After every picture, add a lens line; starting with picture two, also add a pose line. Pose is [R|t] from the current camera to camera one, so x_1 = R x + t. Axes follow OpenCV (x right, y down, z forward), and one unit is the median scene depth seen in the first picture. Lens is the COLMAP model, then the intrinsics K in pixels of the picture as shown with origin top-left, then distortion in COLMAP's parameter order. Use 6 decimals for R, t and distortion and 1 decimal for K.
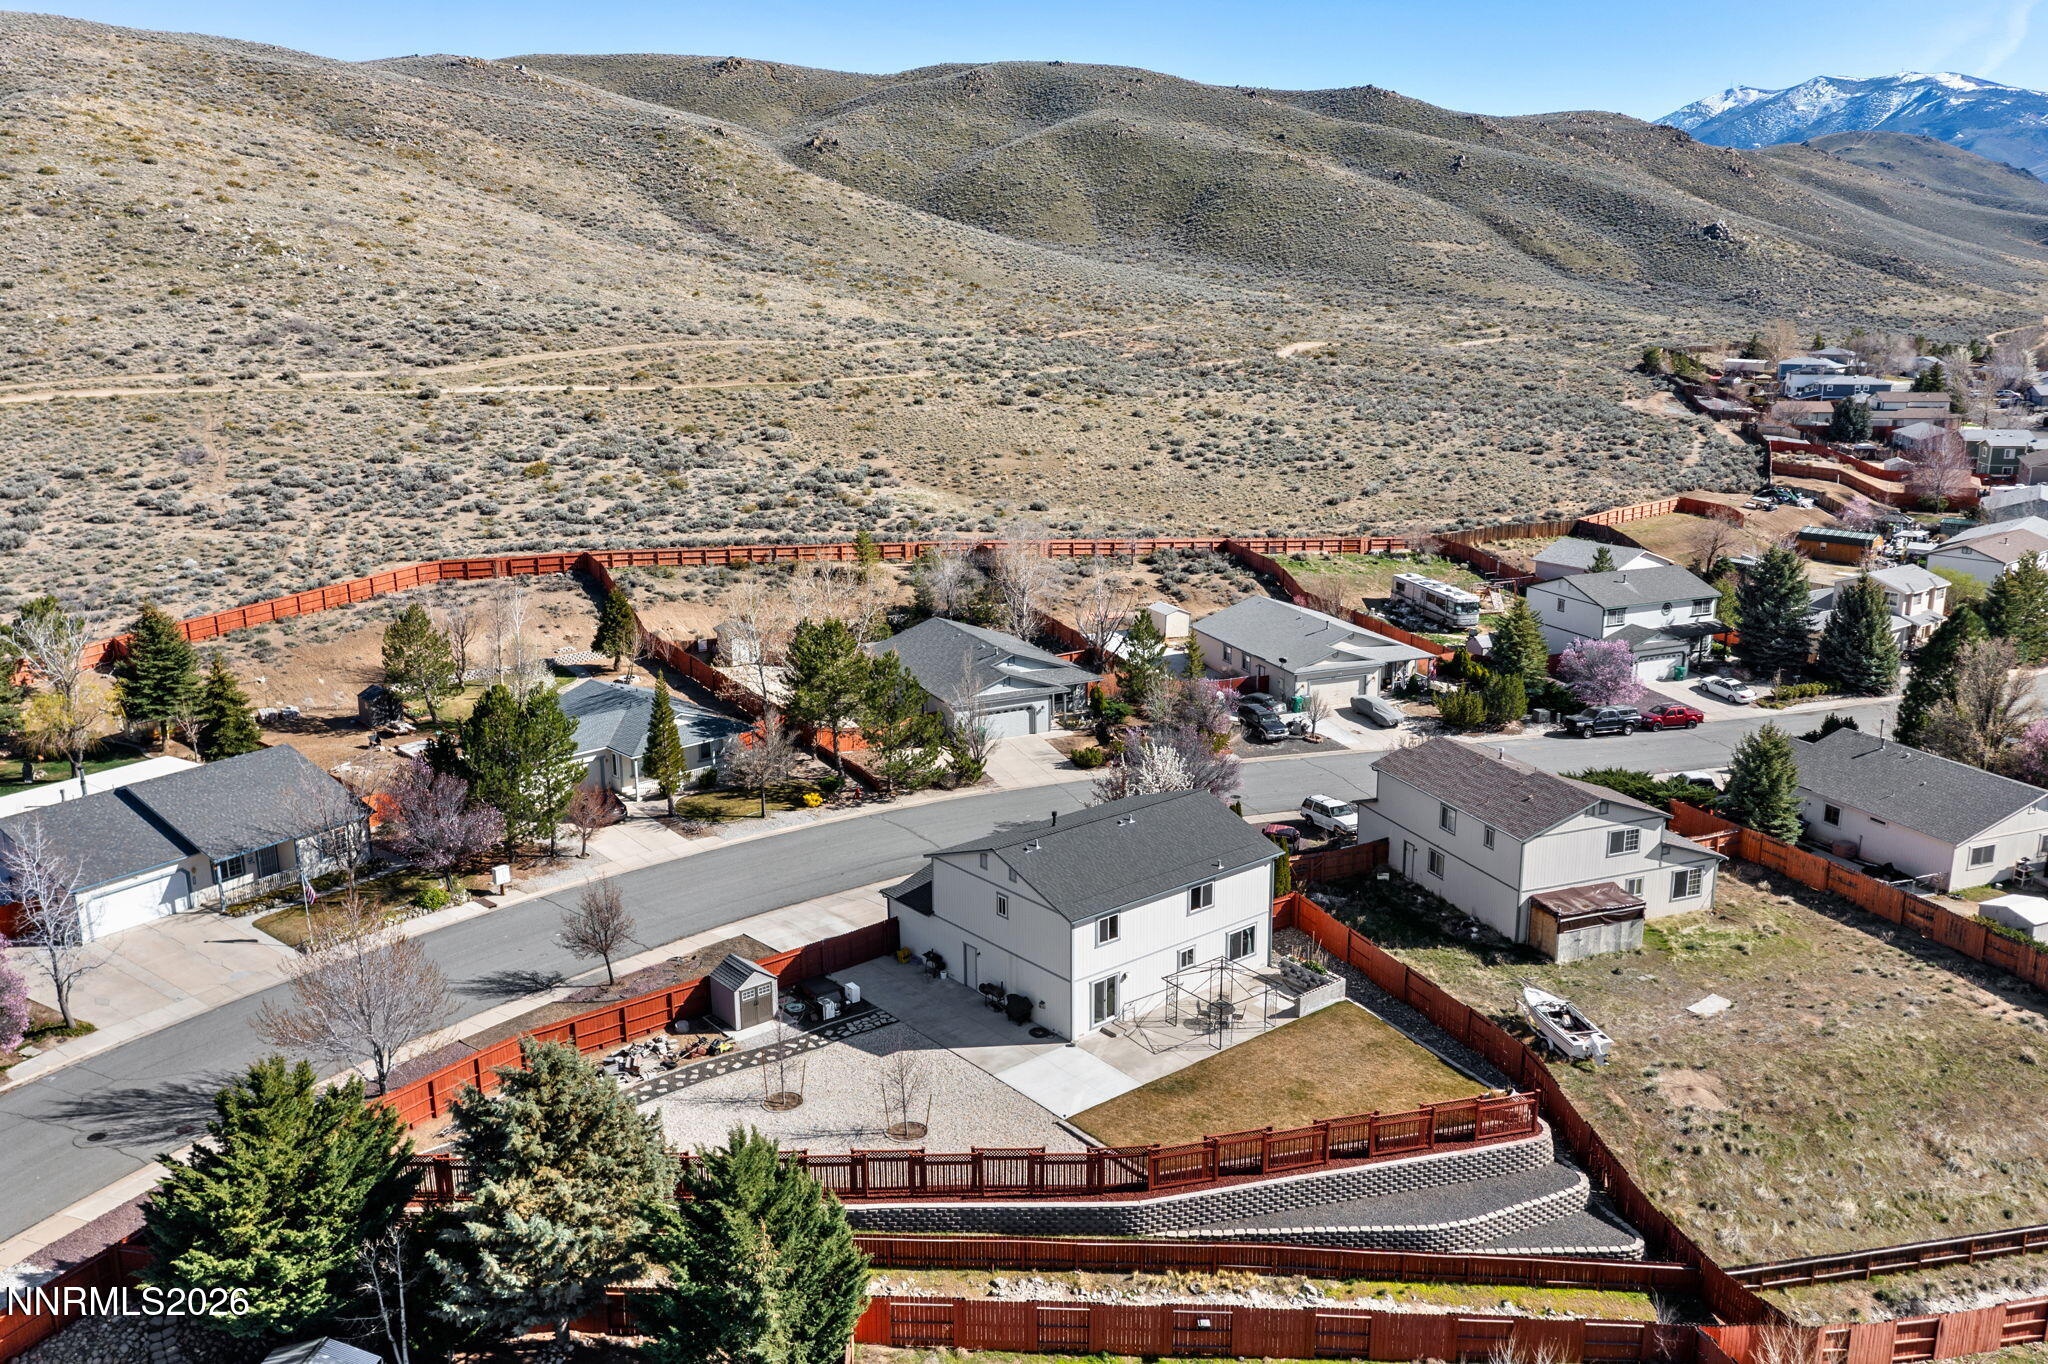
lens RADIAL K [[1681.9, 0, 1010.6], [0, 1681.9, 694.6], [0, 0, 1]] dist [-0.008595, 0.010878]
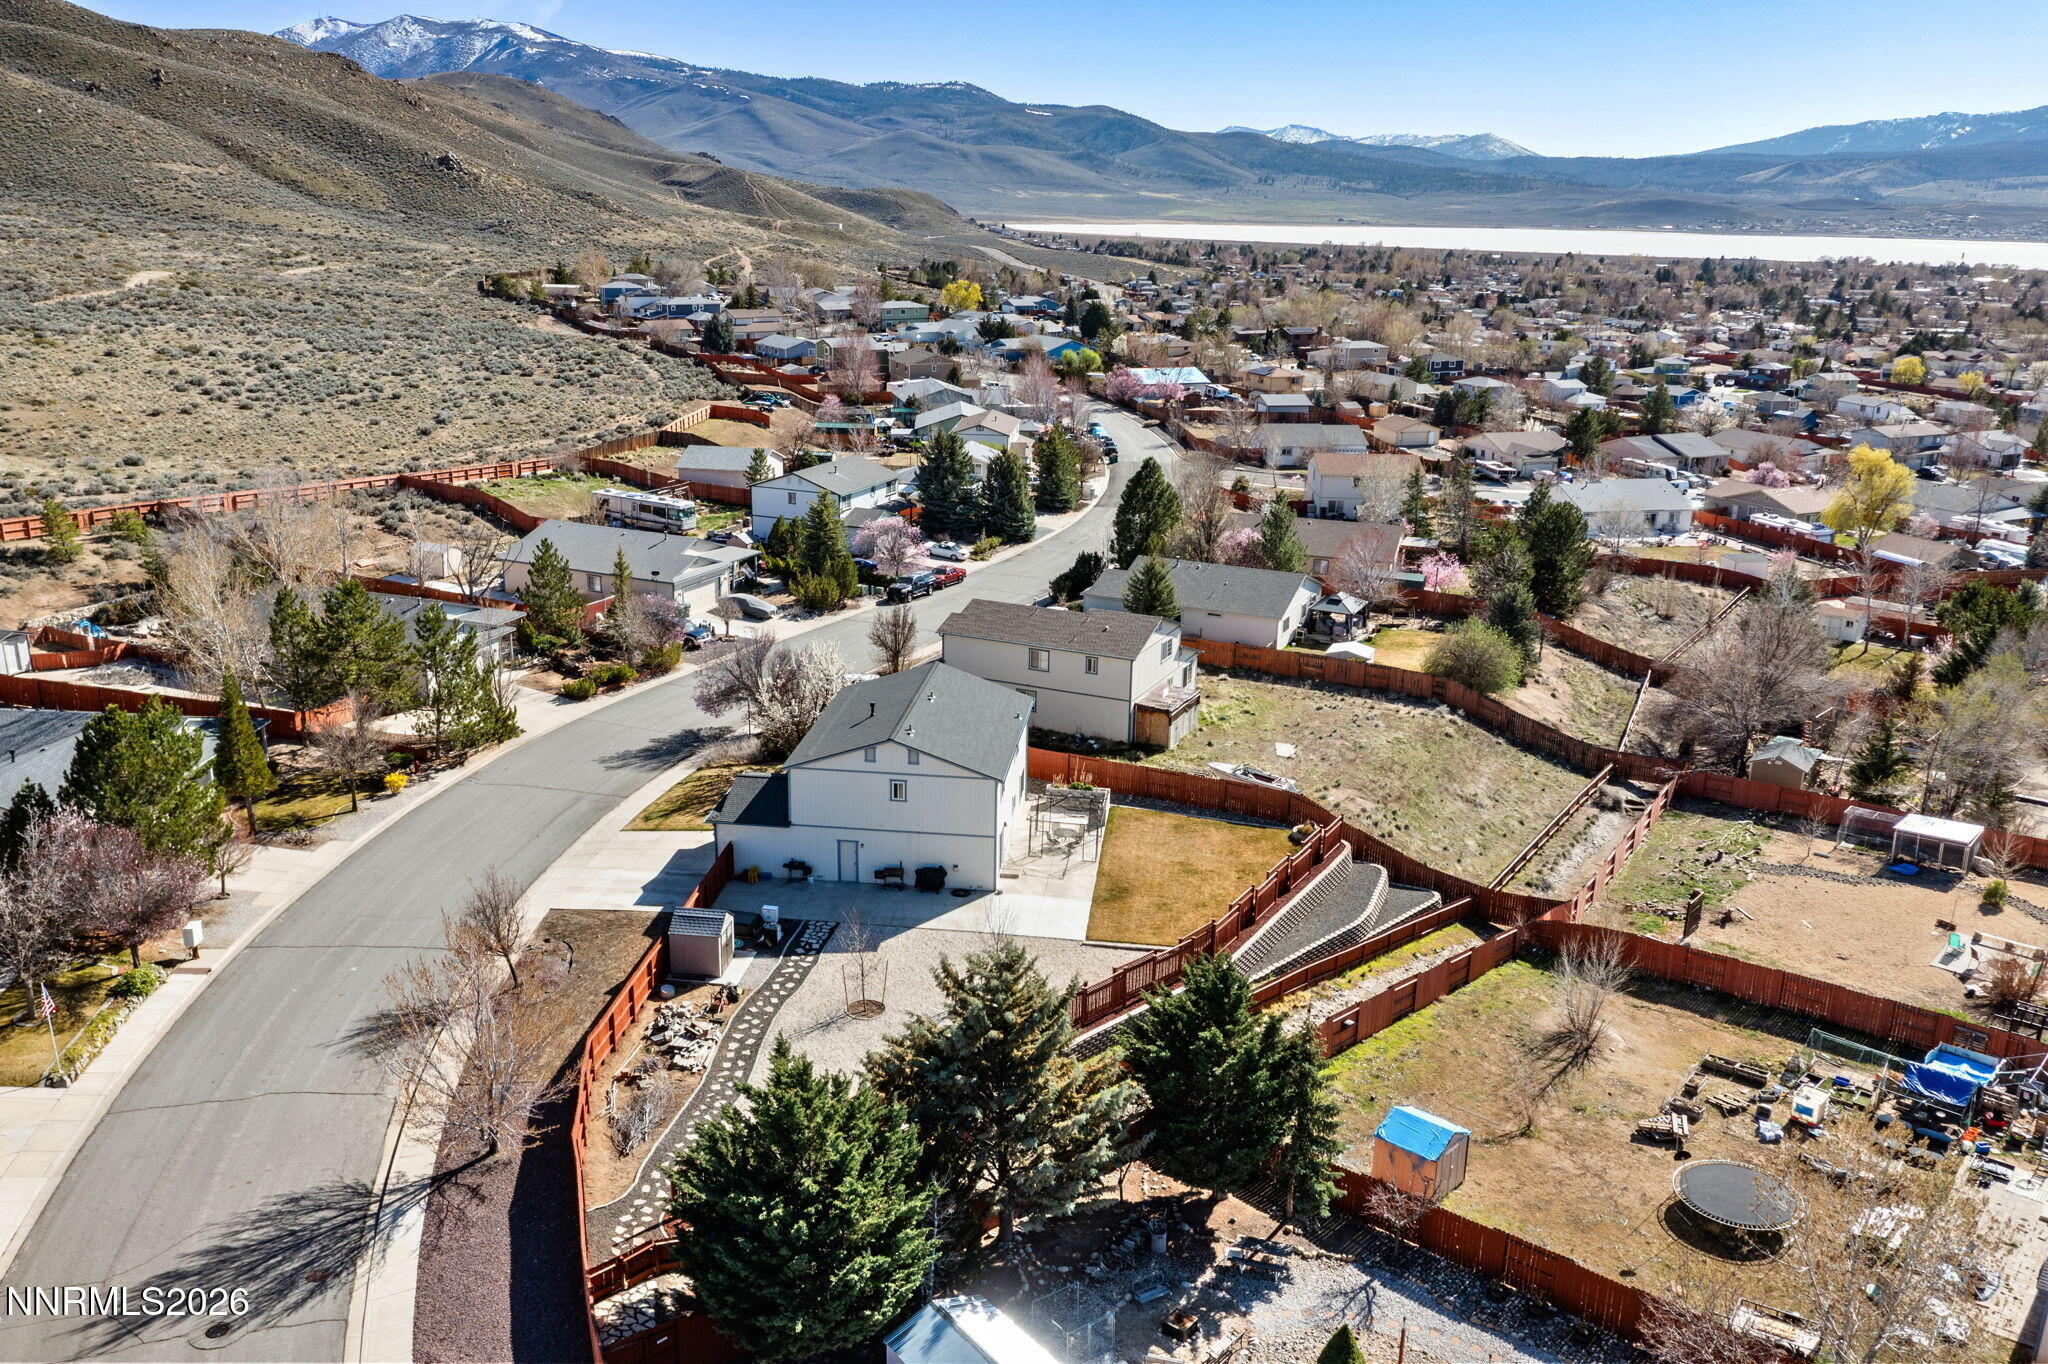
lens RADIAL K [[1681.9, 0, 1007.9], [0, 1681.9, 671.4], [0, 0, 1]] dist [-0.008595, 0.010878]
pose [[0.703222, -0.170975, 0.690106, -0.427951], [0.153382, 0.984280, 0.087561, -0.018874], [-0.694229, 0.044275, 0.718391, 0.120440]]
